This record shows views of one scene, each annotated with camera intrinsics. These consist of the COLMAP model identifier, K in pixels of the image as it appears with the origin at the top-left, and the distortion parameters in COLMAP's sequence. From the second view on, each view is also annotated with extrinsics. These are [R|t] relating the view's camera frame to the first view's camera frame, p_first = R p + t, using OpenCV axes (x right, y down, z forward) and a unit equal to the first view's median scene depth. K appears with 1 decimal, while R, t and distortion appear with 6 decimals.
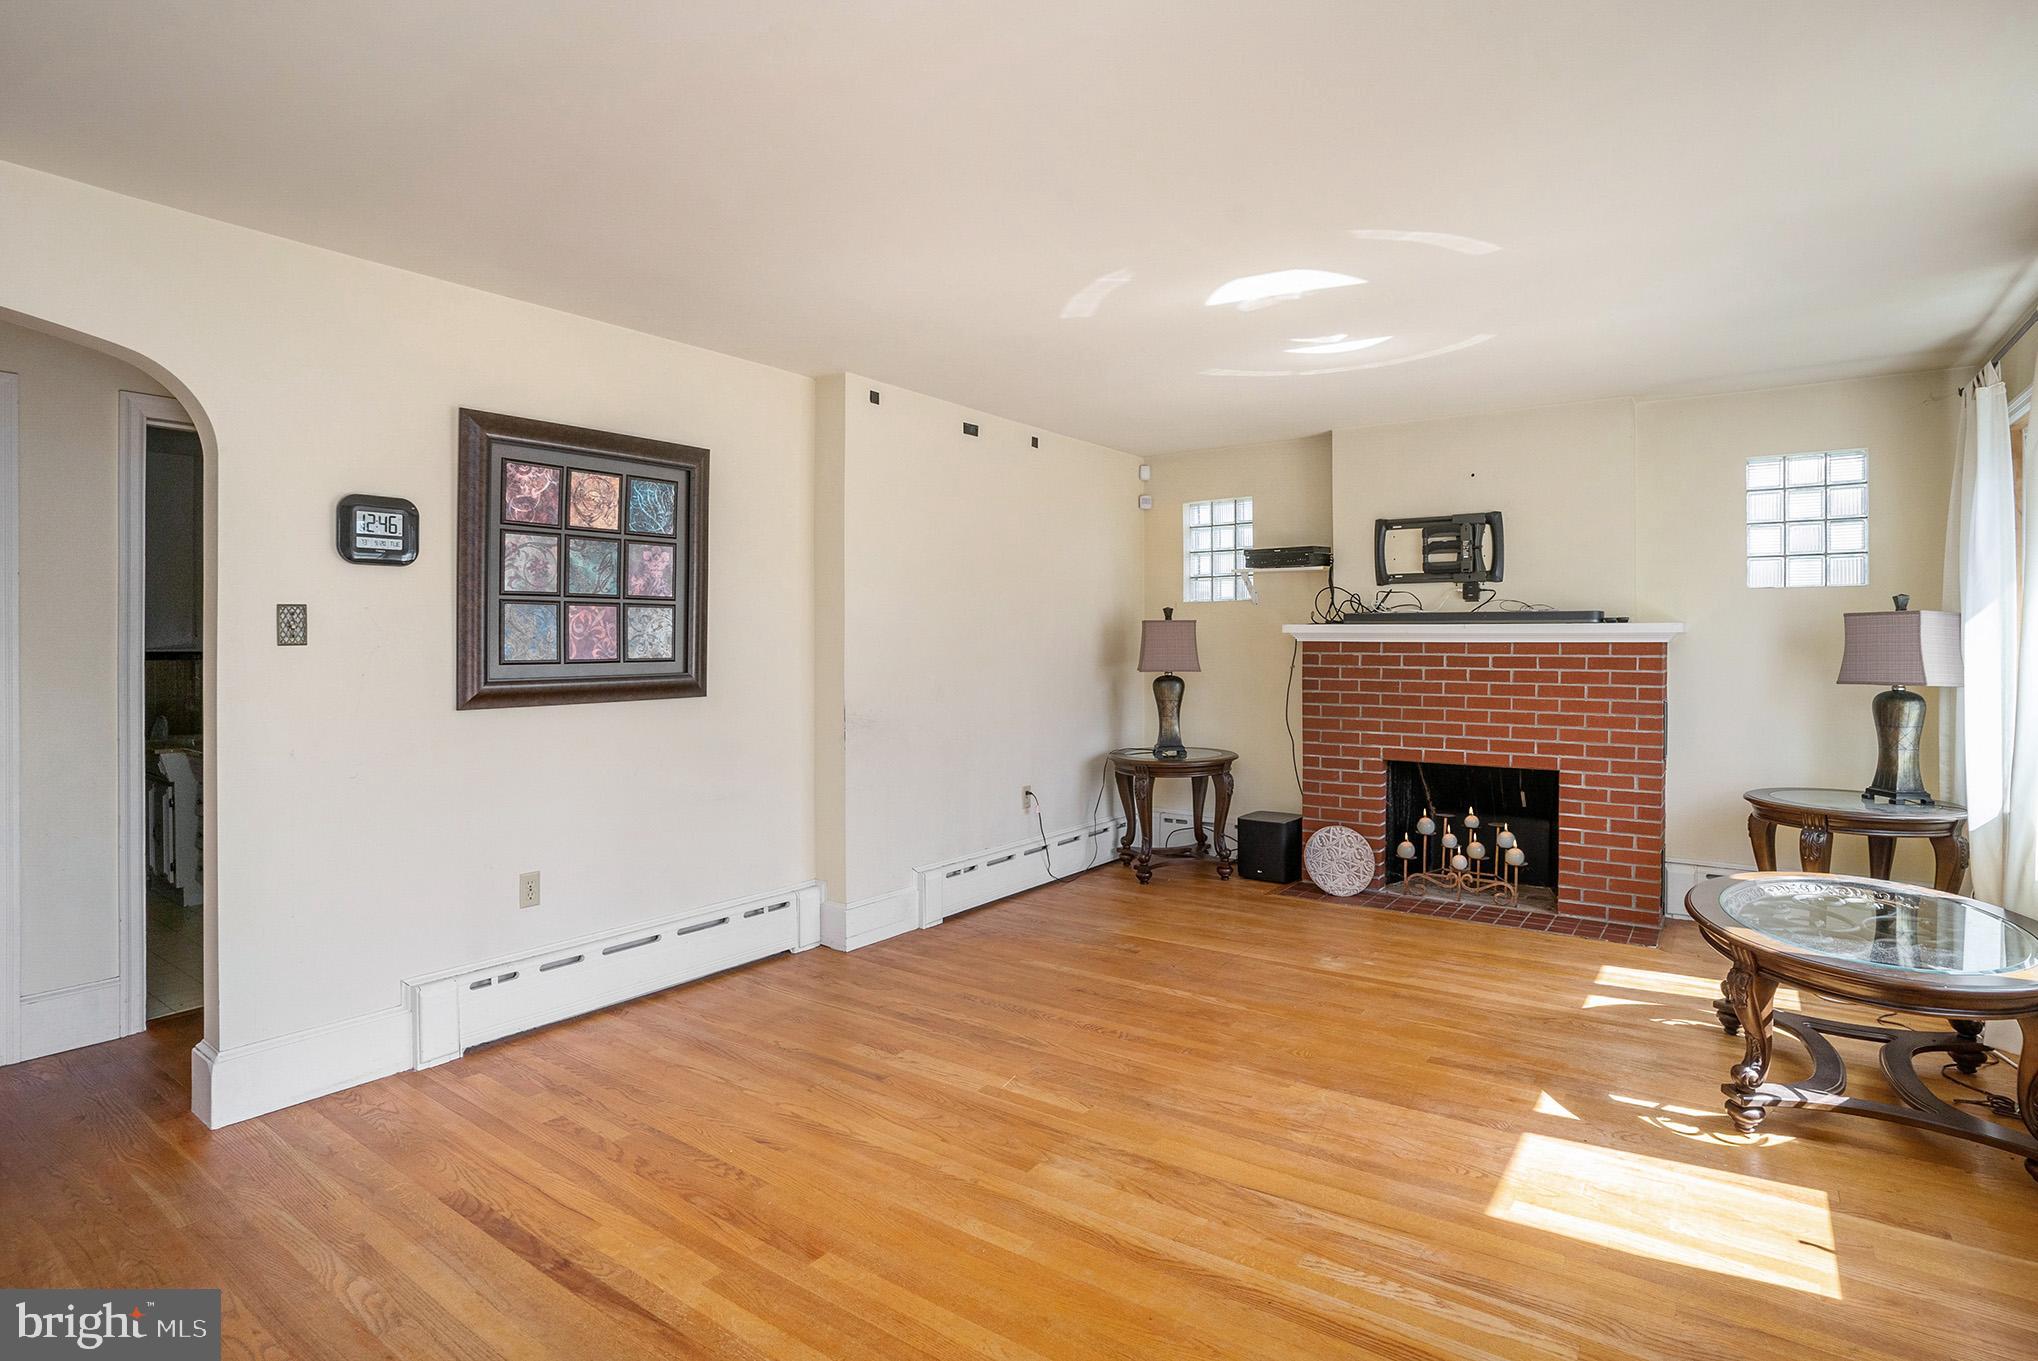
lens RADIAL K [[1013.0, 0, 1019.0], [0, 1013.0, 680.5], [0, 0, 1]] dist [-0.031450, 0.000315]
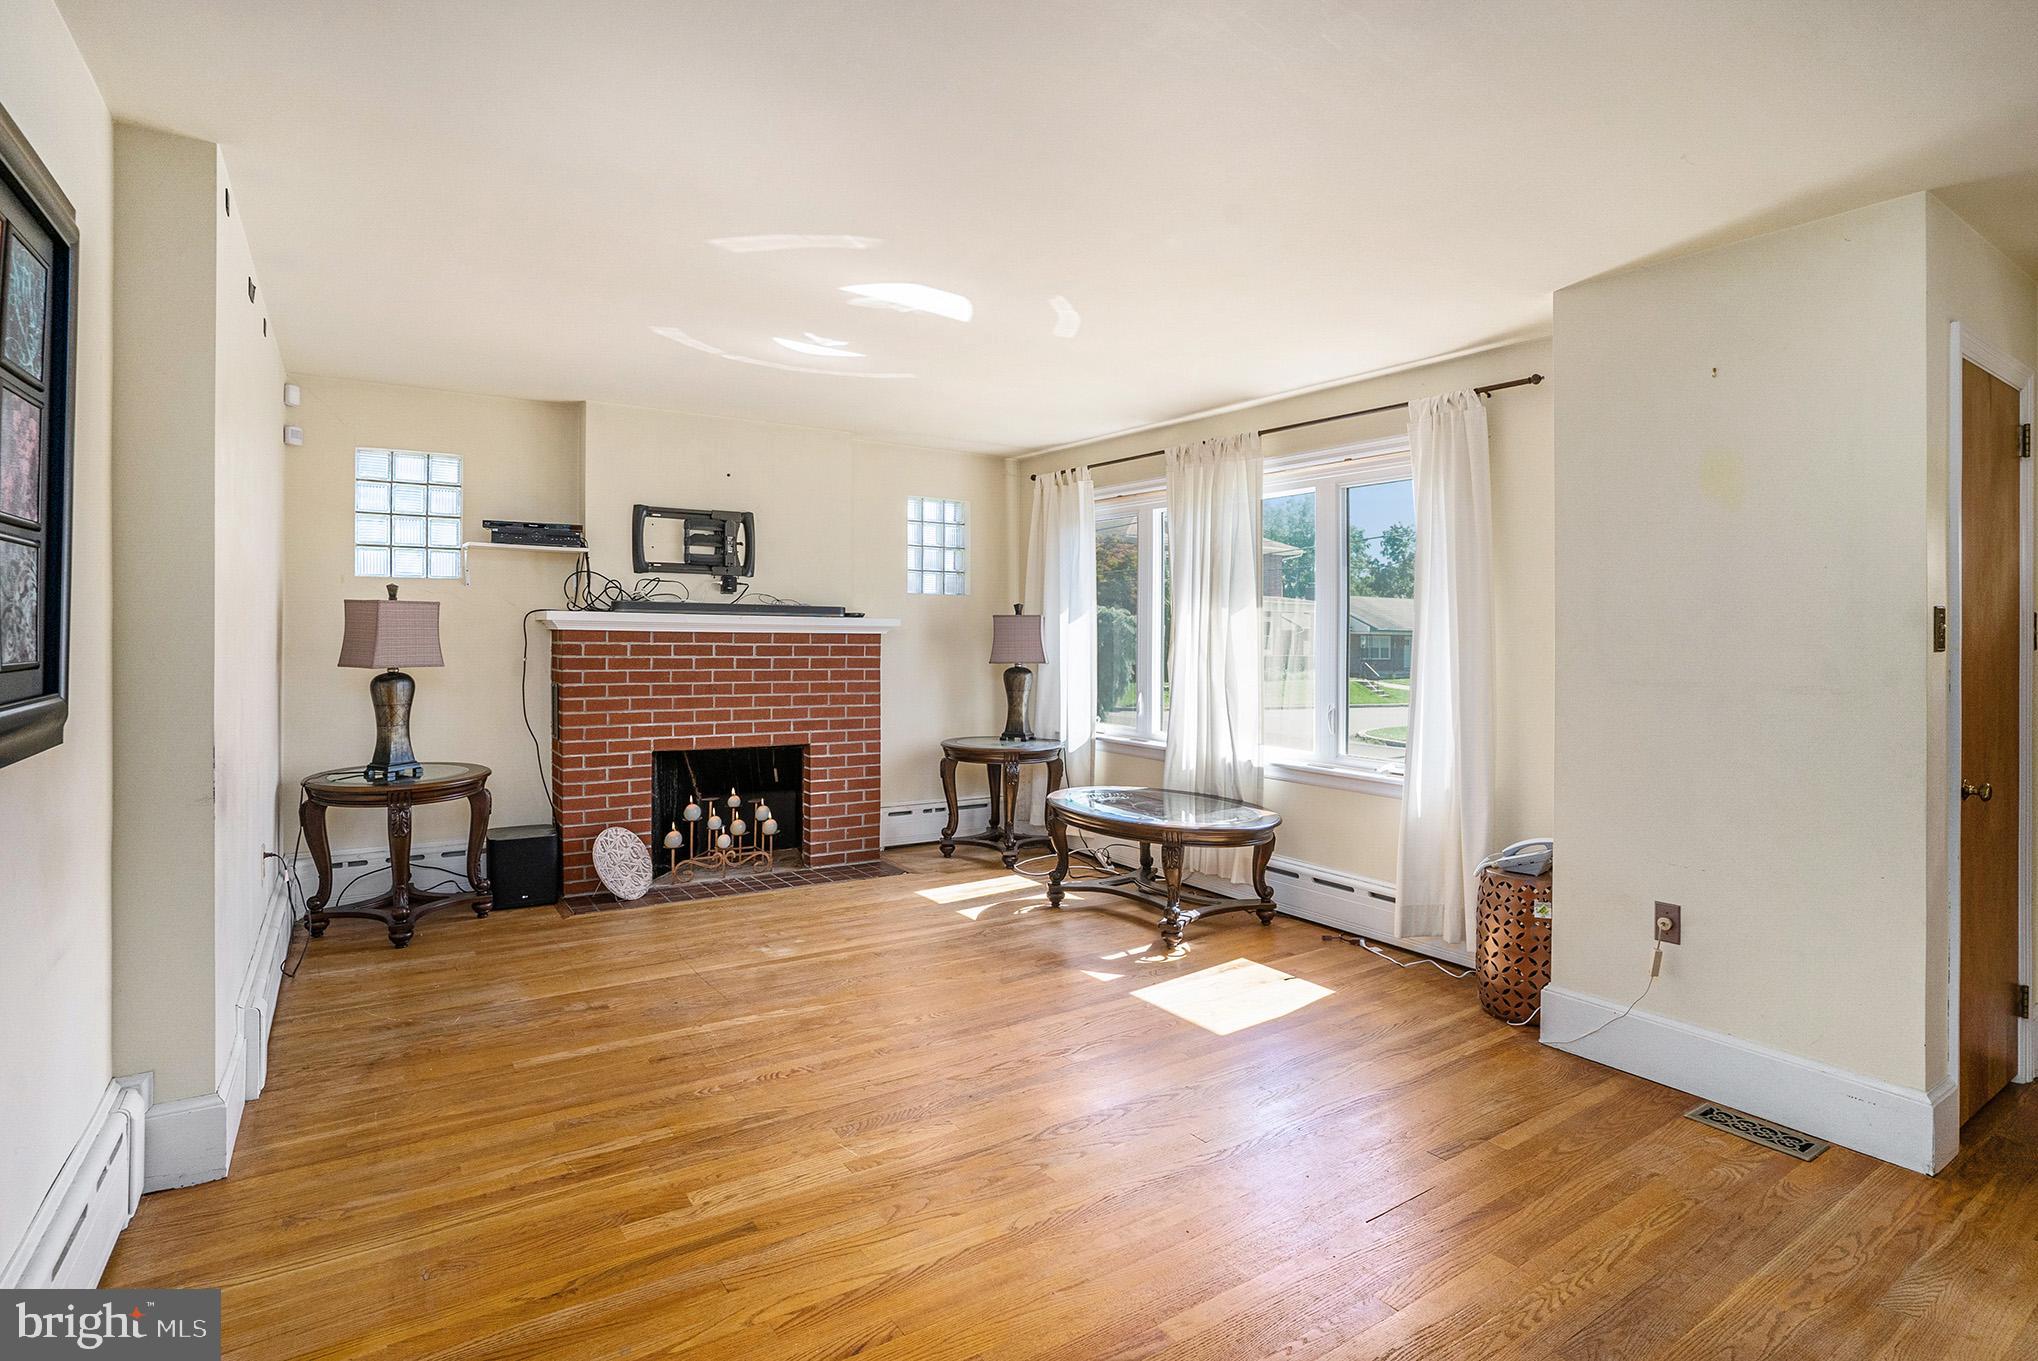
lens RADIAL K [[1029.6, 0, 1023.3], [0, 1029.6, 652.2], [0, 0, 1]] dist [-0.110313, 0.080939]
pose [[0.364429, -0.011051, 0.931166, -0.439211], [0.023200, 0.999727, 0.002786, -0.012771], [-0.930942, 0.020588, 0.364586, 0.319153]]
